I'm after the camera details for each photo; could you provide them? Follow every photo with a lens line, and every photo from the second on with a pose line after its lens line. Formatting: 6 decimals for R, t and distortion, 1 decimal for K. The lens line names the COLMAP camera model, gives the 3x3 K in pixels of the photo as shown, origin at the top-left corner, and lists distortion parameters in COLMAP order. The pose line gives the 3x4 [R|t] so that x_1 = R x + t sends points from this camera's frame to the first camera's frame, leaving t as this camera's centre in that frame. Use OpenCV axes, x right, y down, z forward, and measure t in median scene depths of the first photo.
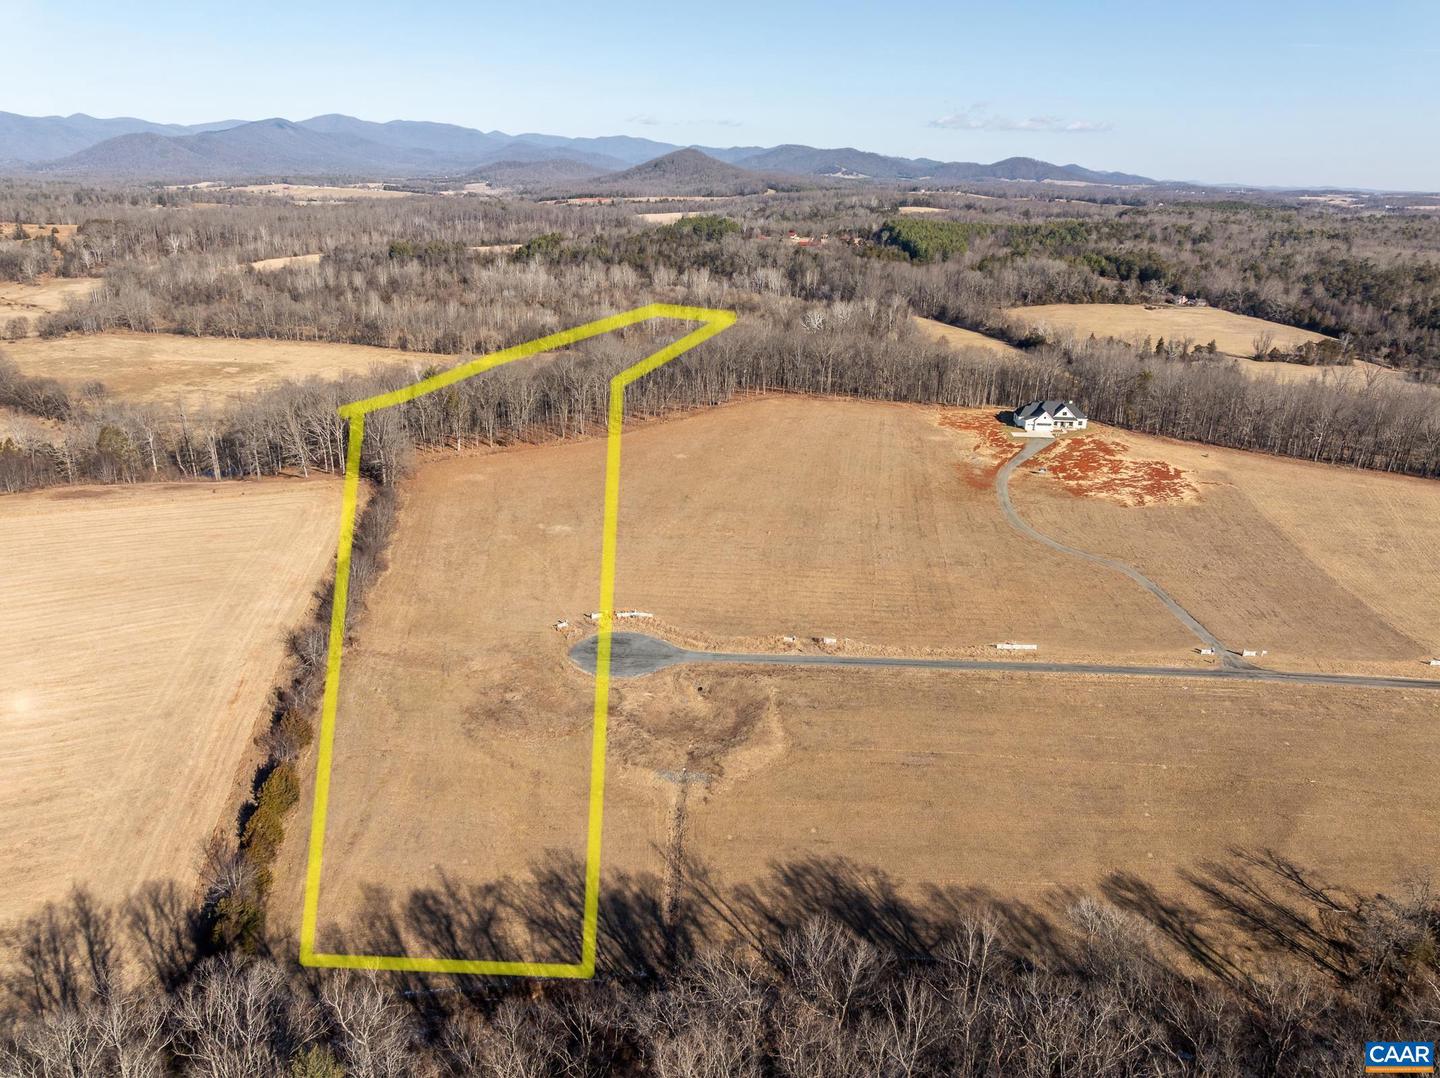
lens RADIAL K [[1020.4, 0, 720.0], [0, 1020.4, 539.0], [0, 0, 1]] dist [-0.042516, 0.005107]
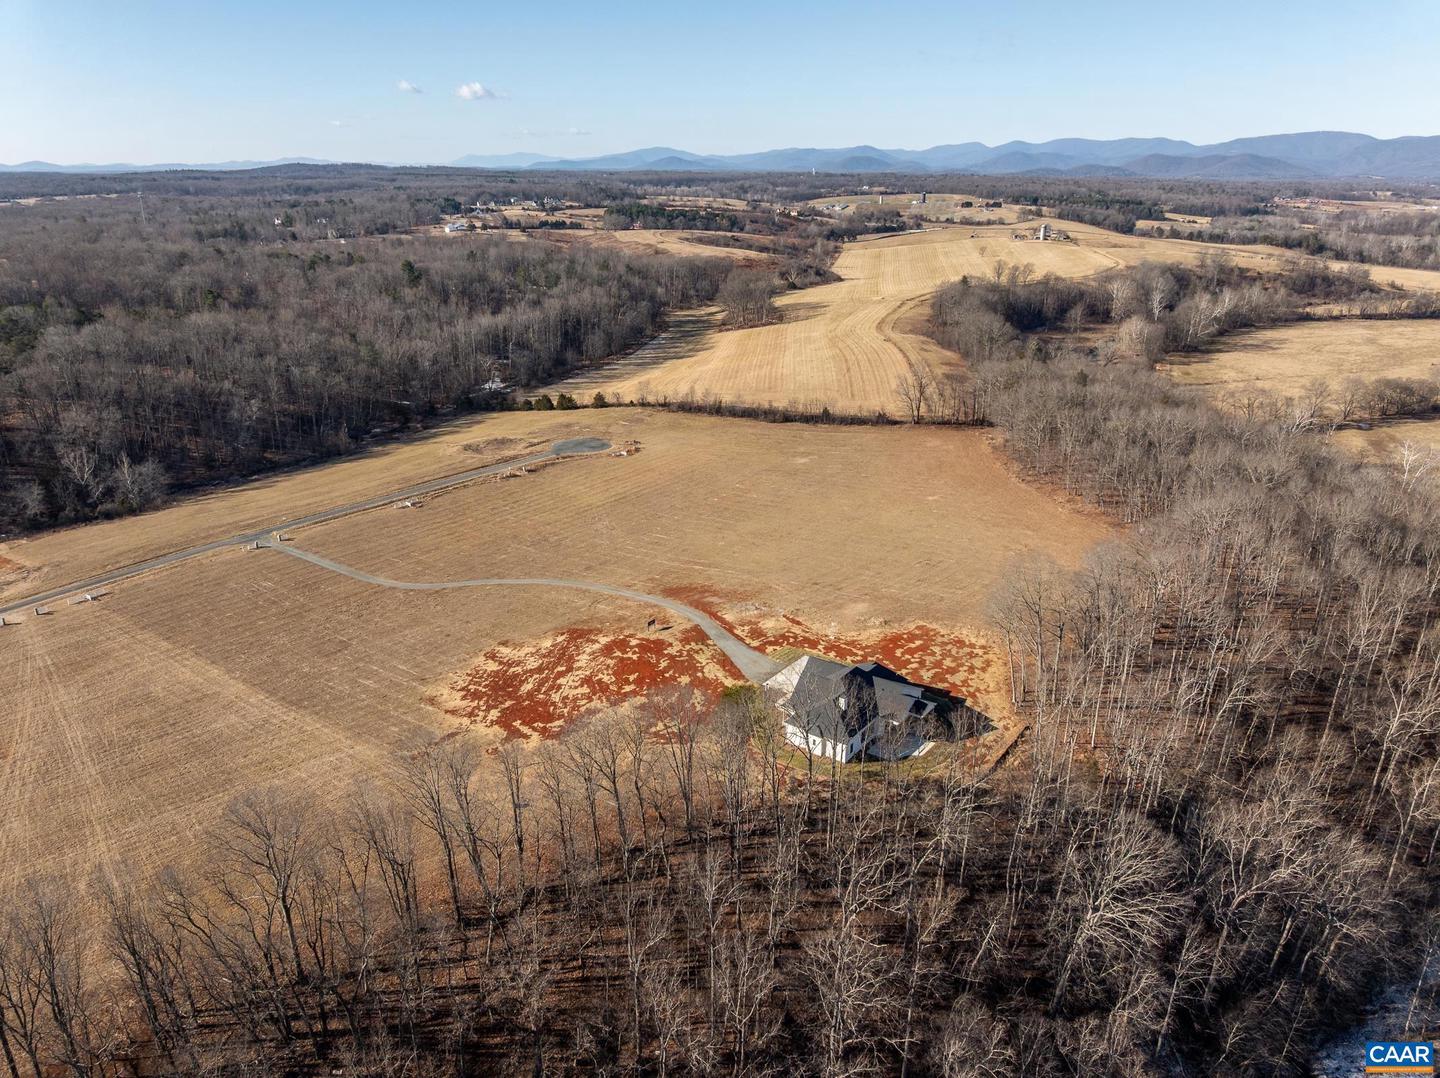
lens RADIAL K [[1016.9, 0, 720.0], [0, 1016.9, 539.0], [0, 0, 1]] dist [-0.039426, -0.002039]
pose [[-0.524819, 0.283181, -0.802729, 0.794681], [-0.298820, 0.821730, 0.485250, -0.435550], [0.797040, 0.494539, -0.346639, 1.229492]]
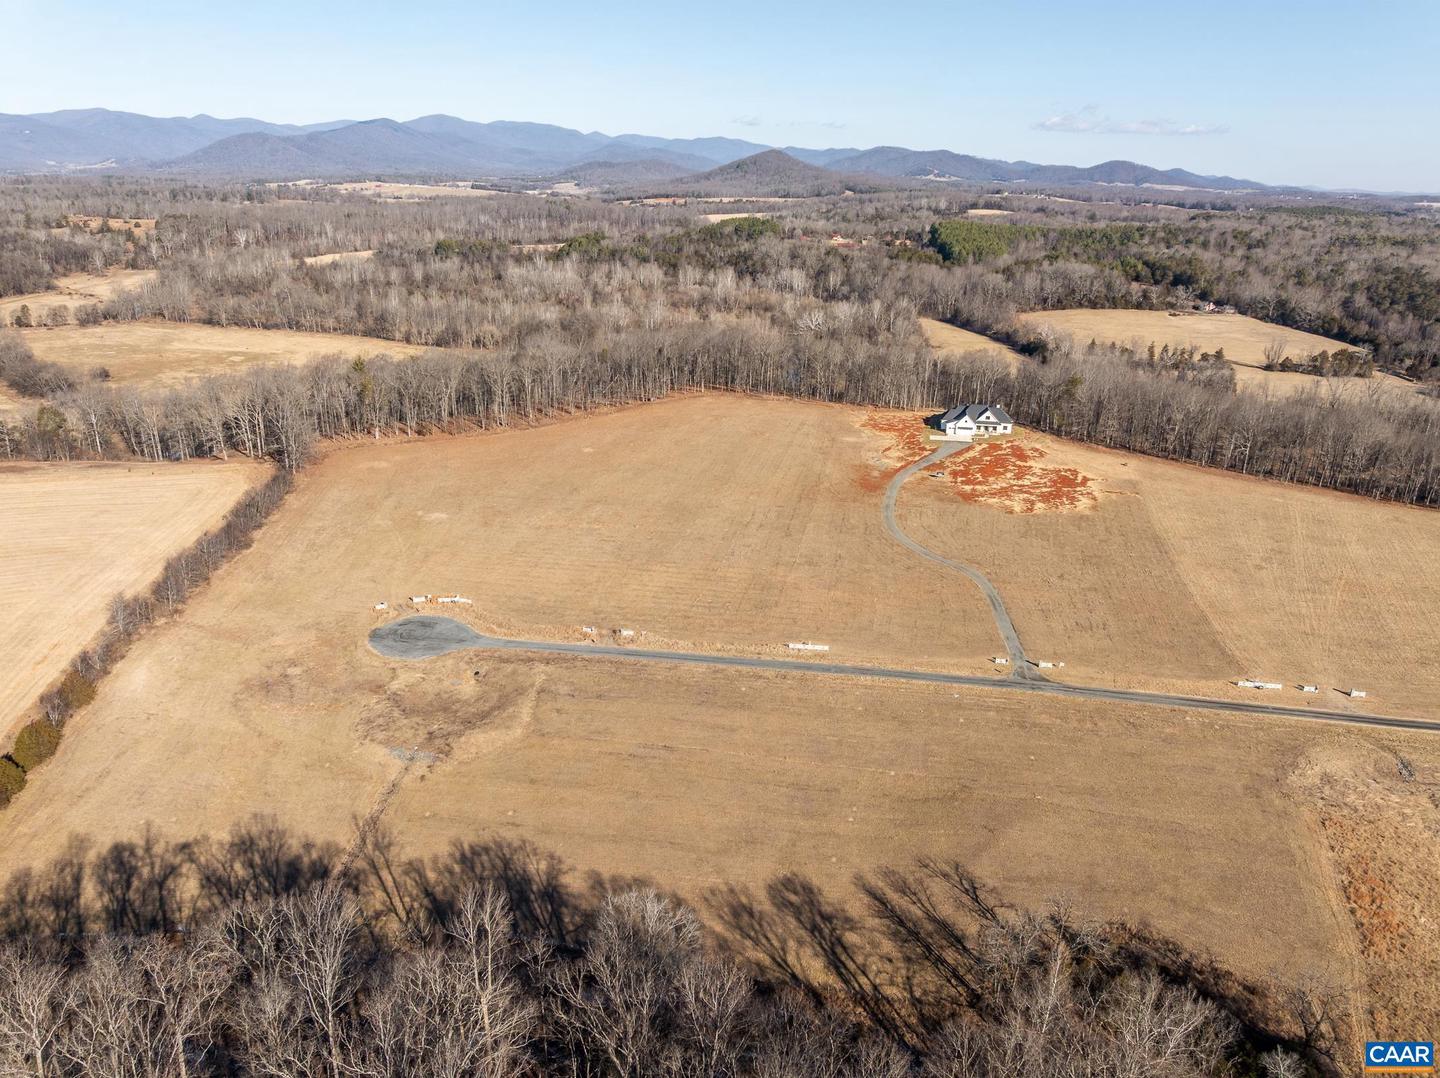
lens RADIAL K [[1016.9, 0, 720.0], [0, 1016.9, 539.0], [0, 0, 1]] dist [-0.039426, -0.002039]
pose [[0.995670, 0.034902, -0.086155, 0.191333], [-0.034918, 0.999389, 0.001322, 0.001515], [0.086149, 0.001693, 0.996281, 0.002689]]
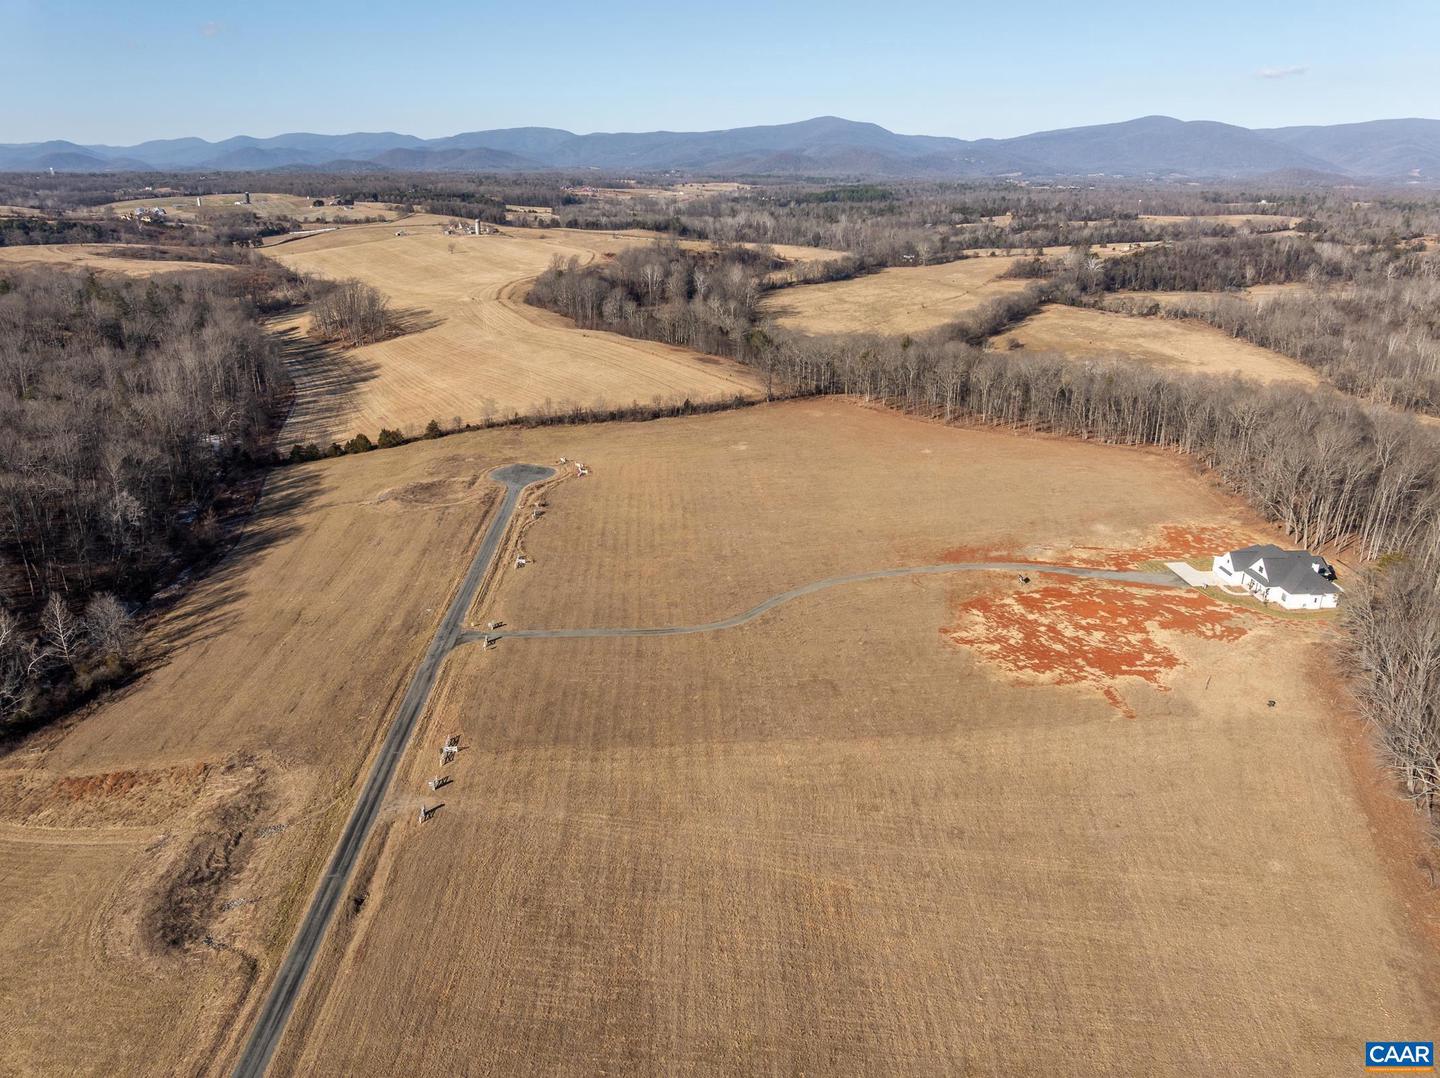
lens RADIAL K [[1016.9, 0, 720.0], [0, 1016.9, 539.0], [0, 0, 1]] dist [-0.039426, -0.002039]
pose [[0.147108, 0.333573, -0.931176, 0.949831], [-0.346436, 0.899162, 0.267375, -0.211574], [0.926467, 0.283259, 0.247836, 0.612045]]
